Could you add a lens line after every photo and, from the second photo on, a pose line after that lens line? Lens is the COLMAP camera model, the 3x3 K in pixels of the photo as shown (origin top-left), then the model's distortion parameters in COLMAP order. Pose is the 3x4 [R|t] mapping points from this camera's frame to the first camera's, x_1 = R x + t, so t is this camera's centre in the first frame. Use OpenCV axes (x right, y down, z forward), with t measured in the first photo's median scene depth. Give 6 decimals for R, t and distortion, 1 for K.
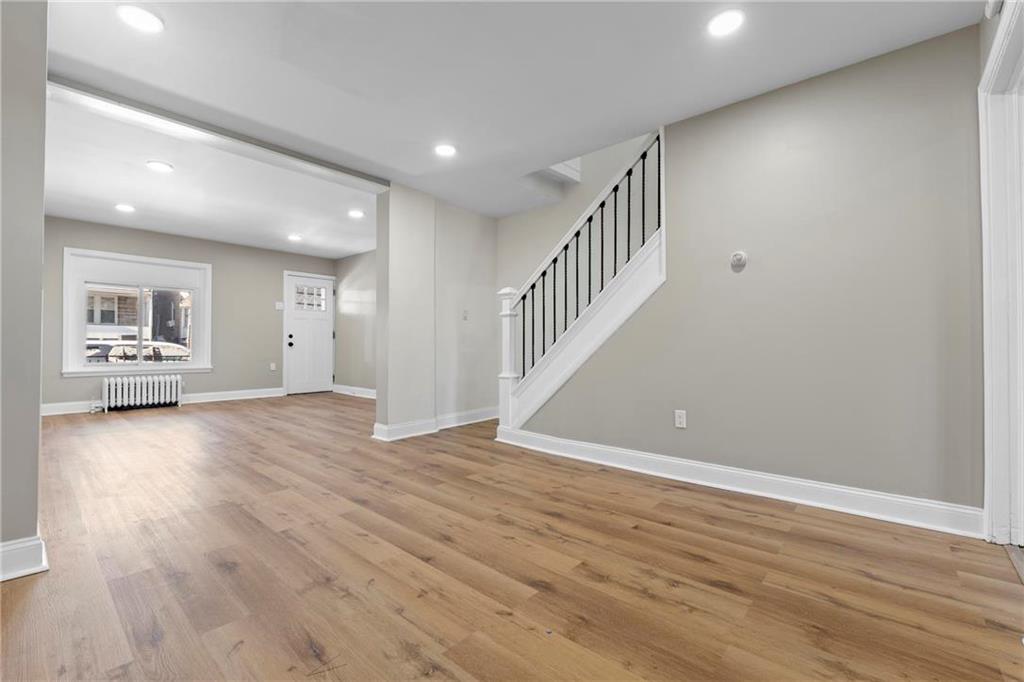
lens RADIAL K [[439.8, 0, 514.0], [0, 439.8, 340.0], [0, 0, 1]] dist [-0.006979, -0.000185]
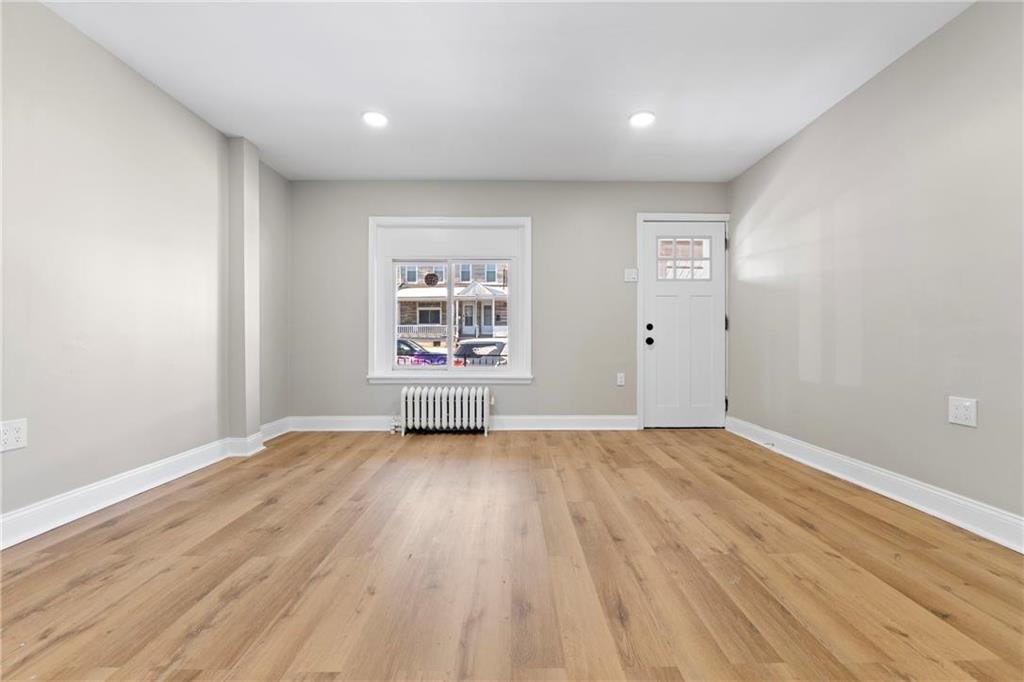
lens RADIAL K [[439.8, 0, 514.0], [0, 439.8, 340.0], [0, 0, 1]] dist [-0.006979, -0.000185]
pose [[0.669872, -0.004294, -0.742464, -0.481185], [0.008884, 0.999958, 0.002232, 0.014321], [0.742423, -0.008091, 0.669882, 1.161864]]
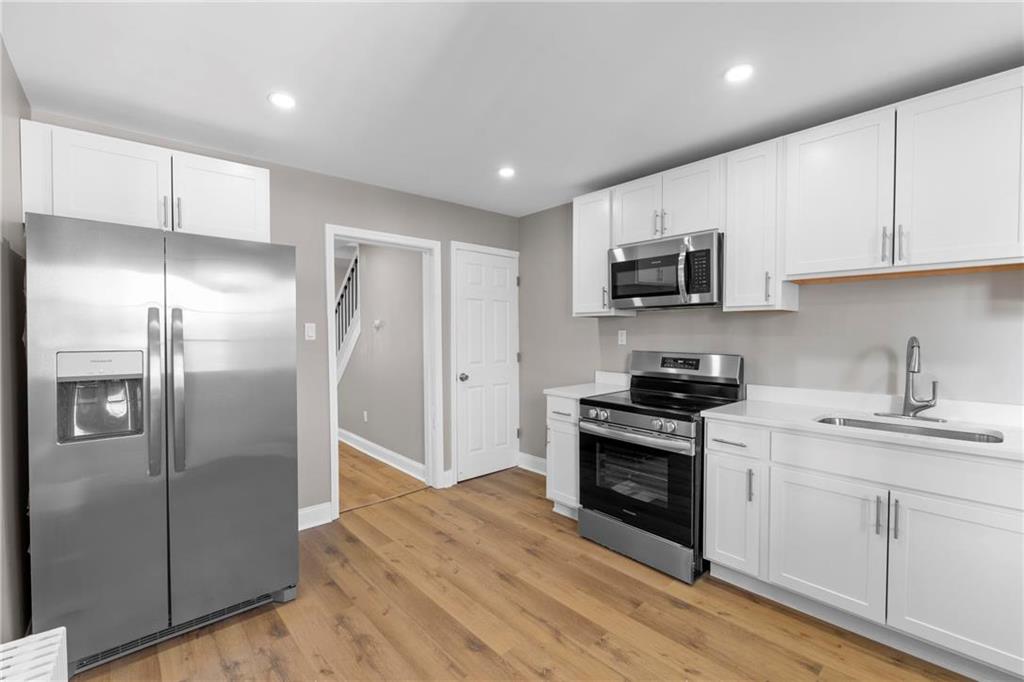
lens RADIAL K [[439.8, 0, 514.0], [0, 439.8, 340.0], [0, 0, 1]] dist [-0.006979, -0.000185]
pose [[0.993682, -0.002761, -0.112201, 1.069450], [0.006074, 0.999555, 0.029193, -0.149777], [0.112070, -0.029690, 0.993257, -0.560323]]
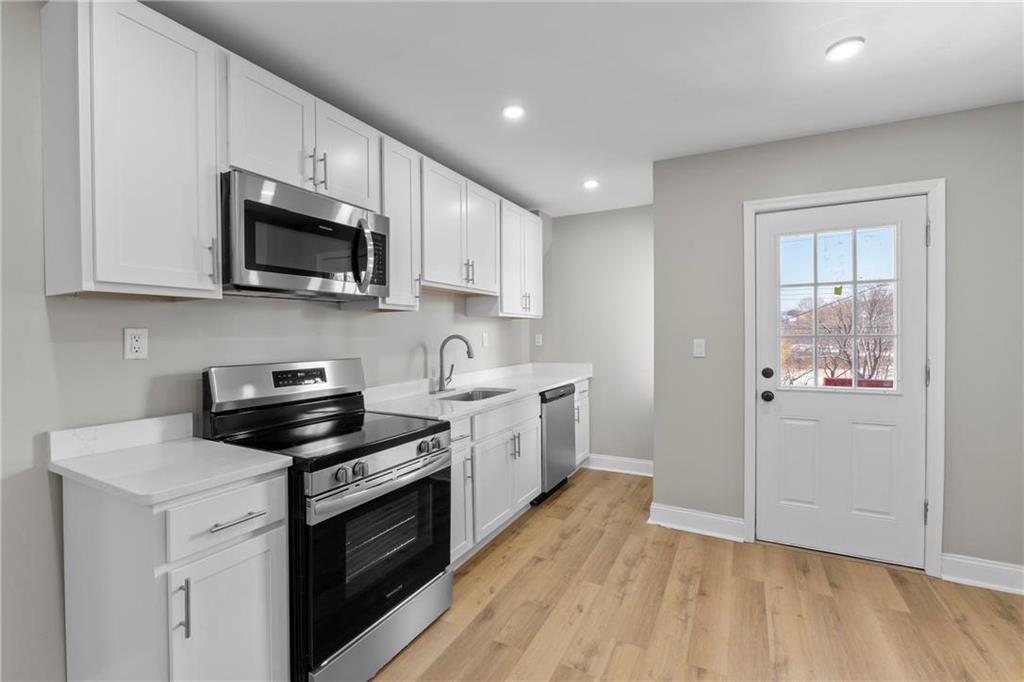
lens RADIAL K [[439.8, 0, 514.0], [0, 439.8, 340.0], [0, 0, 1]] dist [-0.006979, -0.000185]
pose [[-0.236784, -0.013634, 0.971467, 0.610821], [-0.003084, 0.999907, 0.013282, -0.134910], [-0.971557, 0.000148, -0.236804, 0.249253]]
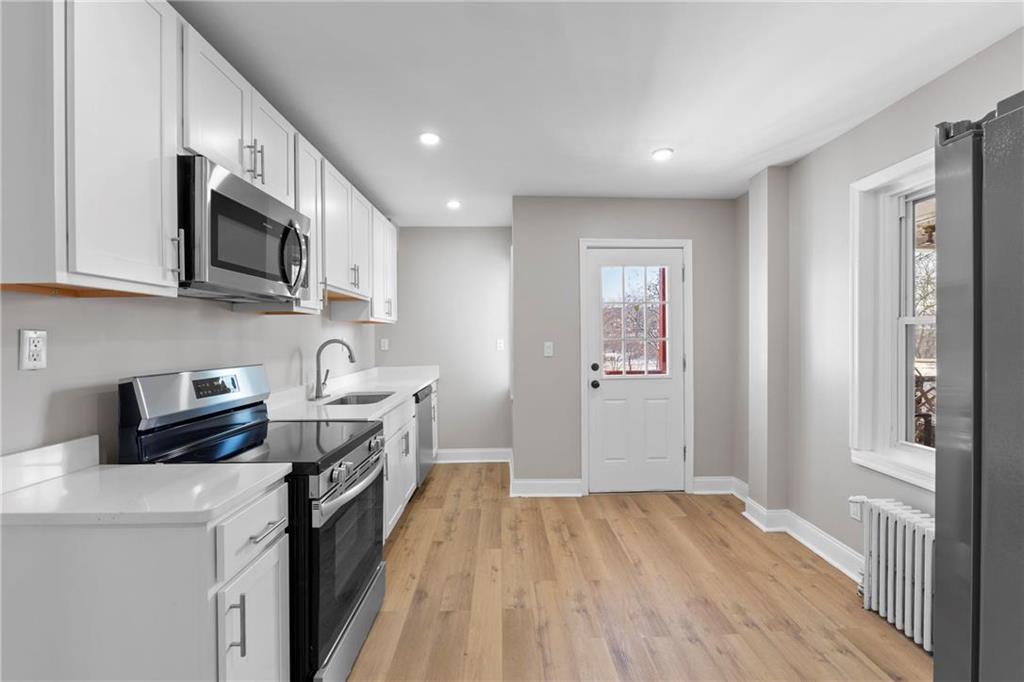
lens RADIAL K [[439.8, 0, 514.0], [0, 439.8, 340.0], [0, 0, 1]] dist [-0.006979, -0.000185]
pose [[-0.683257, -0.000792, 0.730177, 0.626253], [-0.000989, 0.999999, 0.000160, -0.131804], [-0.730177, -0.000613, -0.683258, 0.510474]]
